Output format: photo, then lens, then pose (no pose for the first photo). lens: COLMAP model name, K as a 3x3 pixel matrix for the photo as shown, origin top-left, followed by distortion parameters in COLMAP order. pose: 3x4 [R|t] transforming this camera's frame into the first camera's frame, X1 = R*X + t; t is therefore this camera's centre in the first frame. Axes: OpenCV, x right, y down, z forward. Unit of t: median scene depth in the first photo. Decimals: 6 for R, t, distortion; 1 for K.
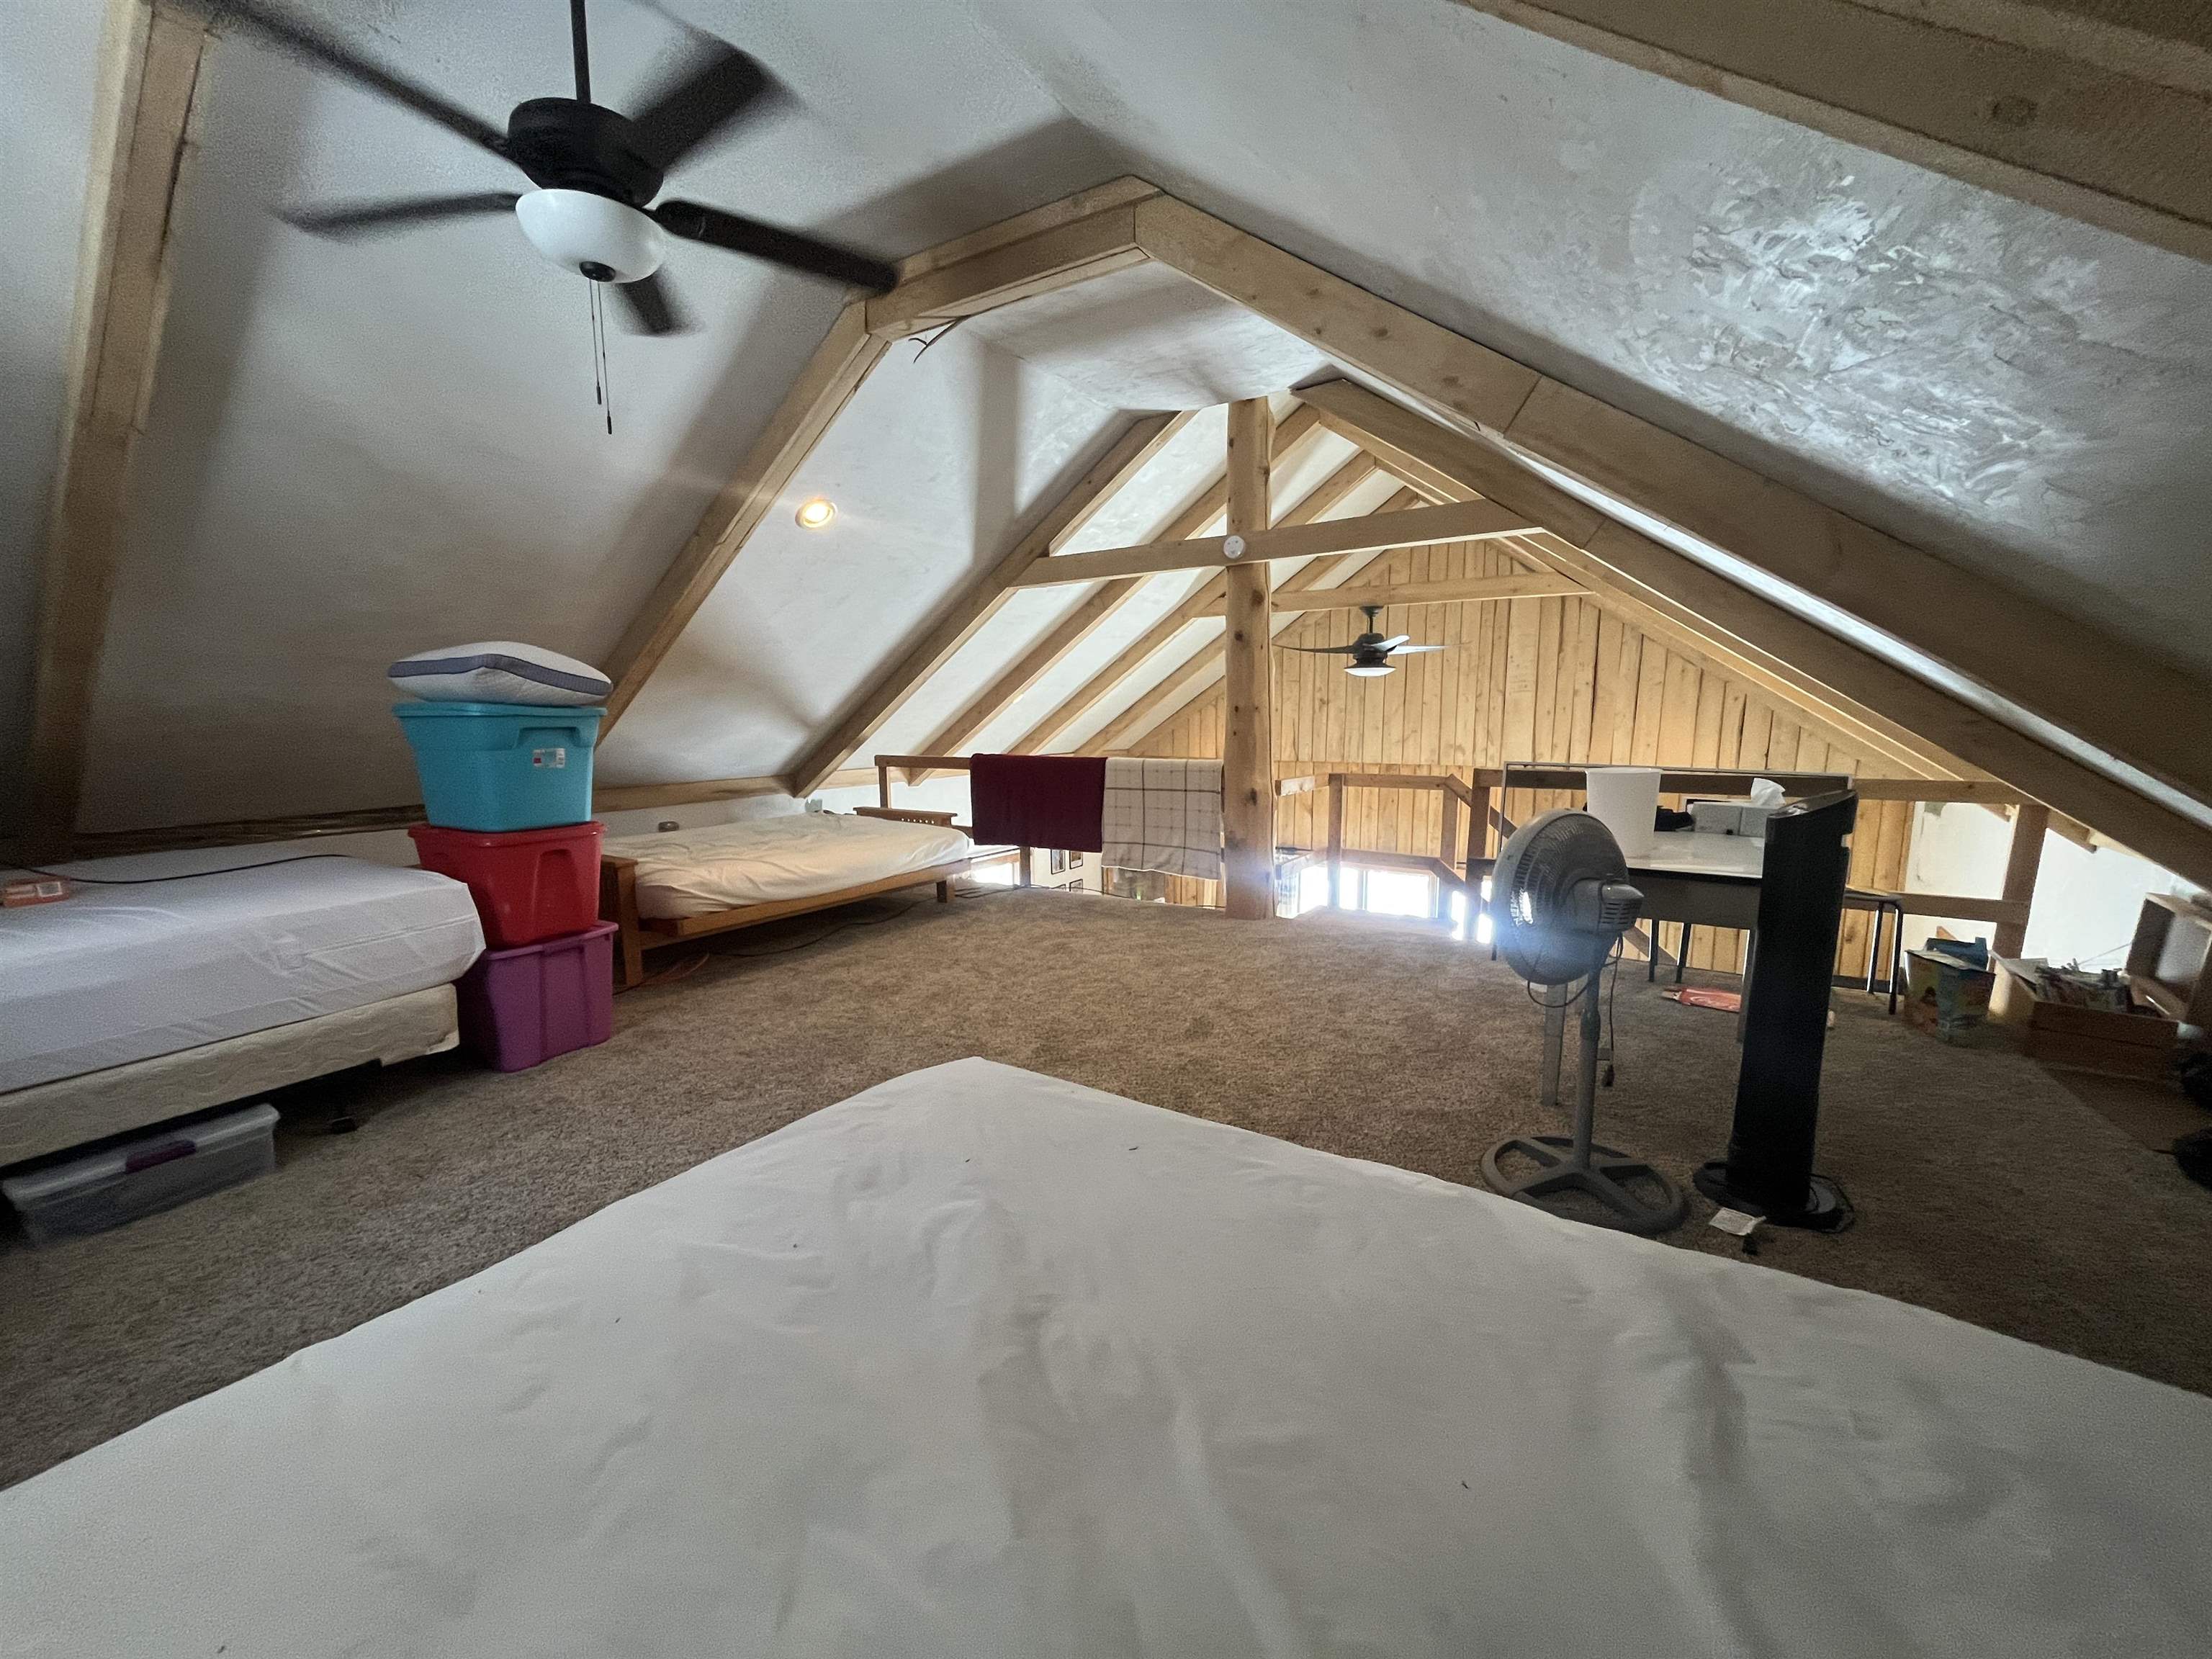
lens RADIAL K [[887.3, 0, 1108.1], [0, 887.3, 827.5], [0, 0, 1]] dist [-0.004359, -0.000482]
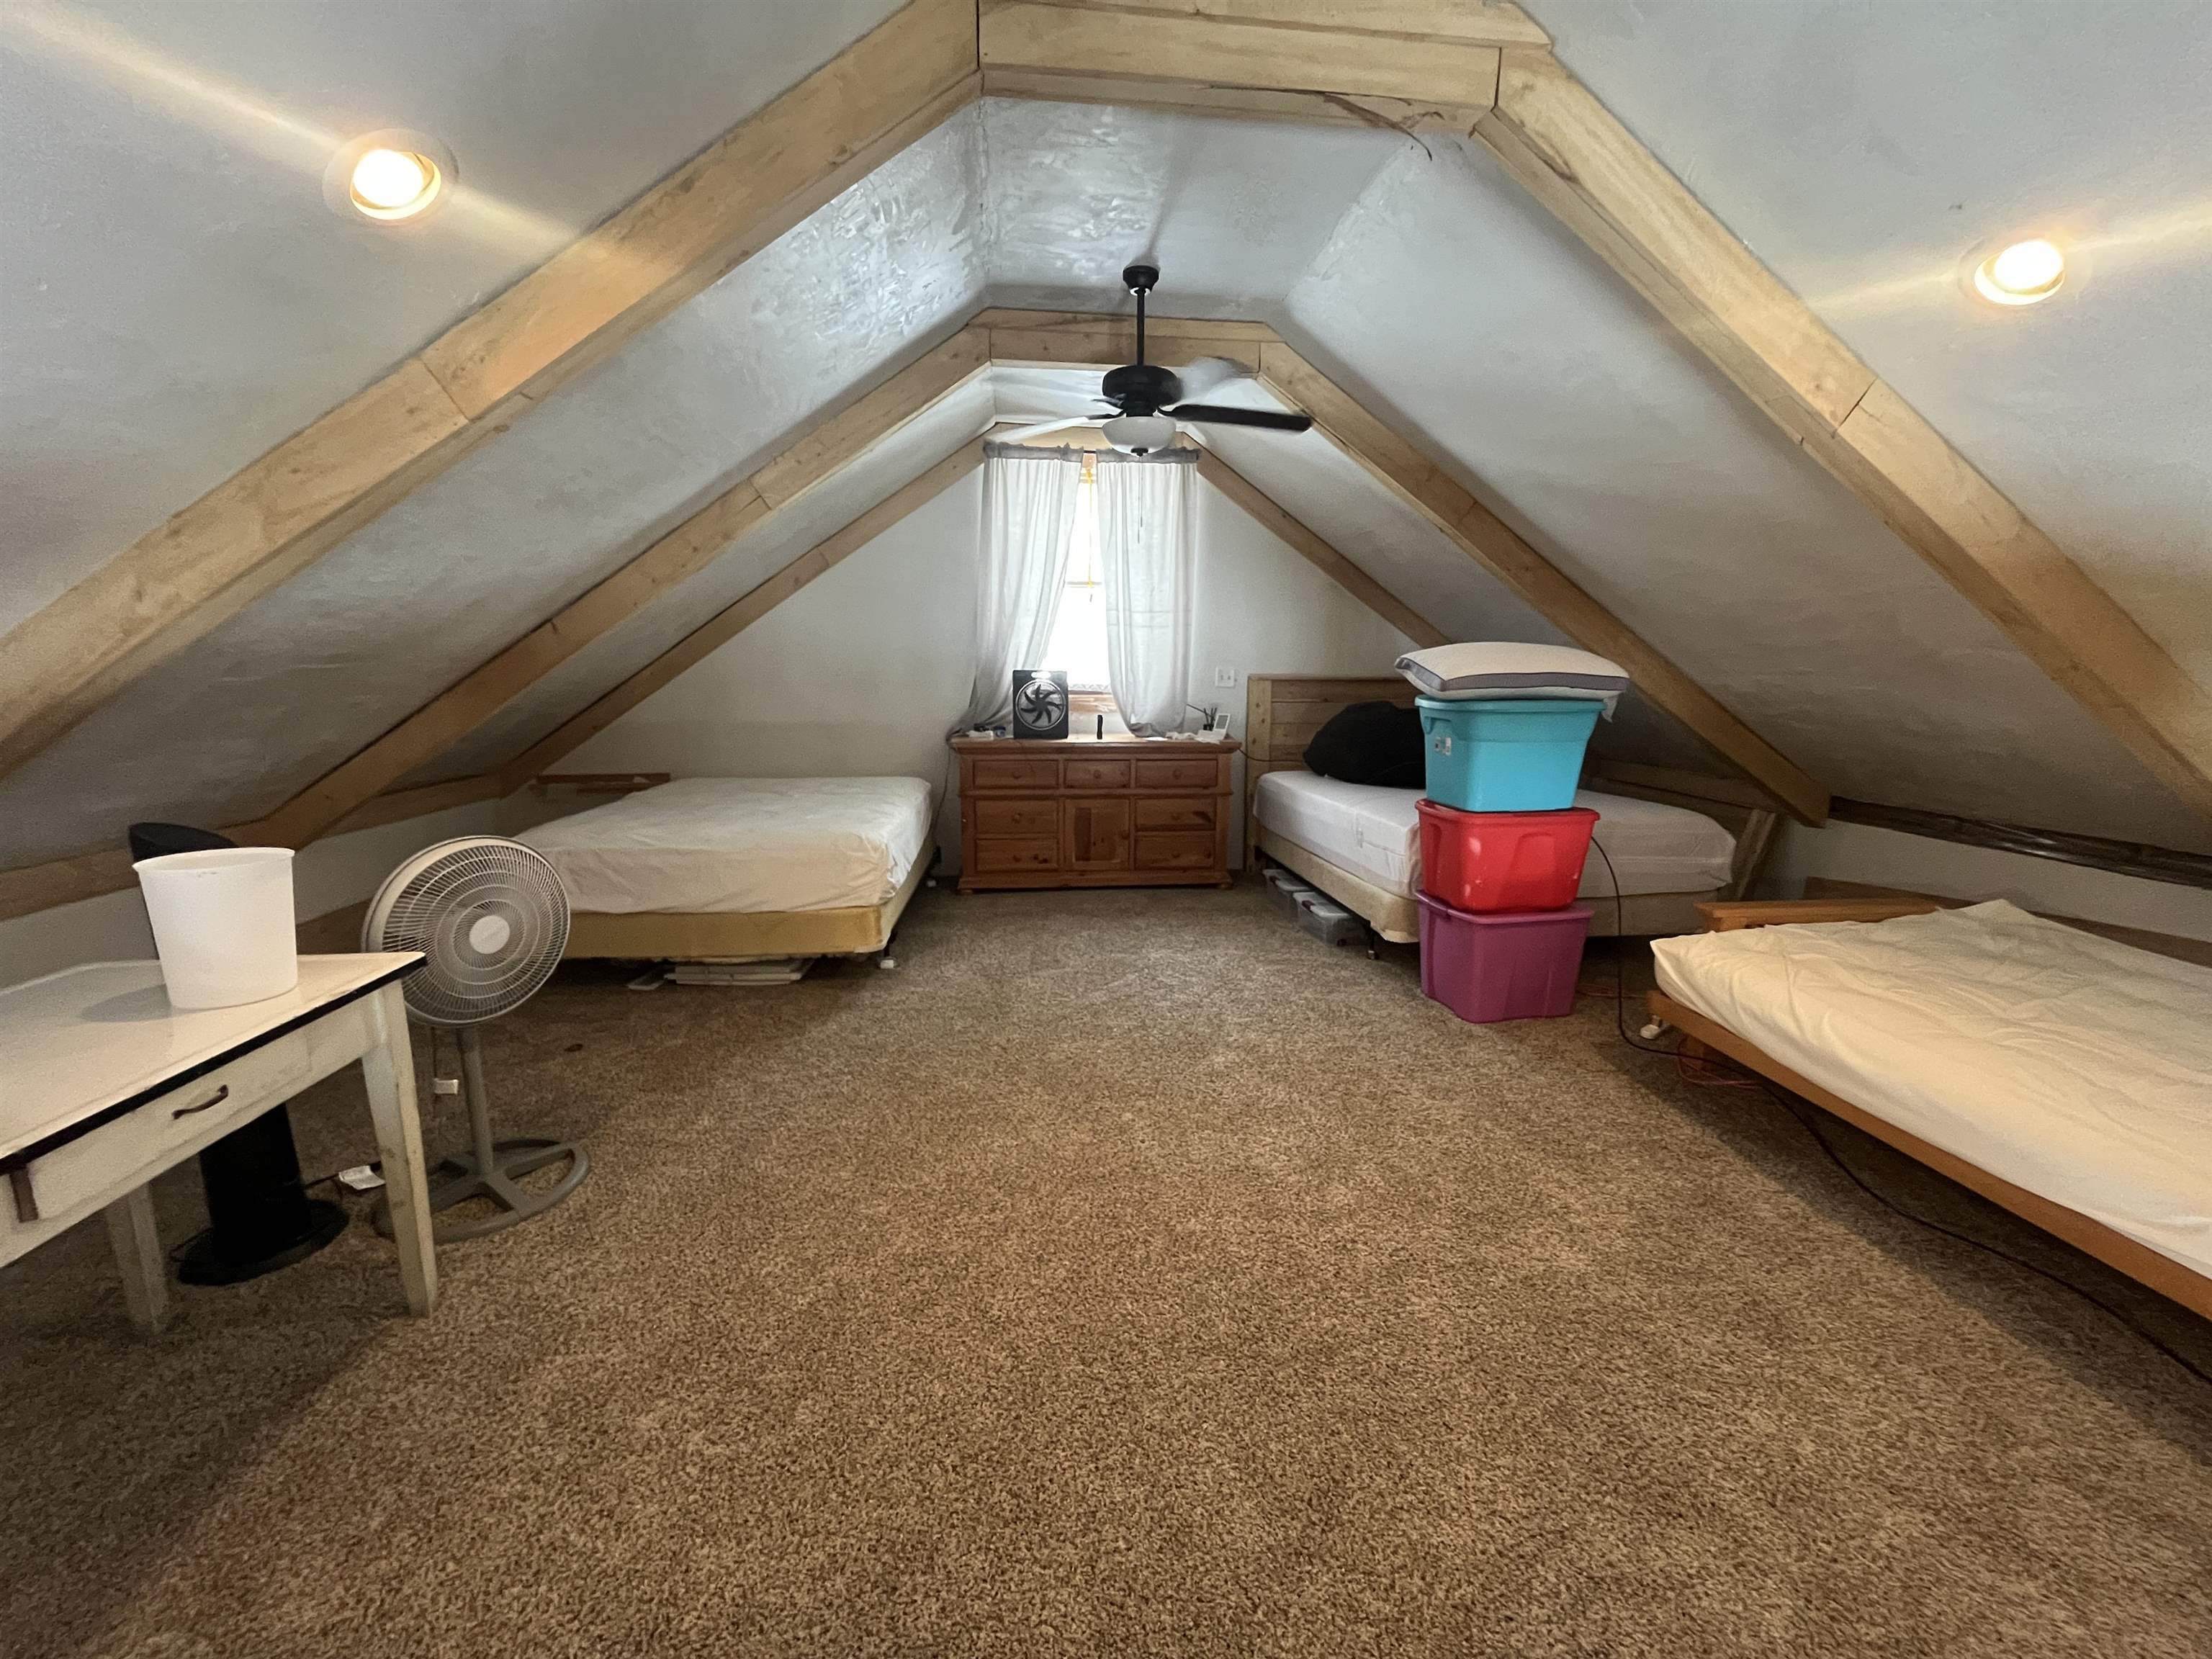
lens RADIAL K [[887.3, 0, 1109.4], [0, 887.3, 835.2], [0, 0, 1]] dist [-0.004359, -0.000482]
pose [[-0.771548, 0.120572, -0.624641, 0.142813], [-0.084891, 0.953581, 0.288922, -0.087491], [0.630482, 0.275944, -0.725498, 0.531358]]
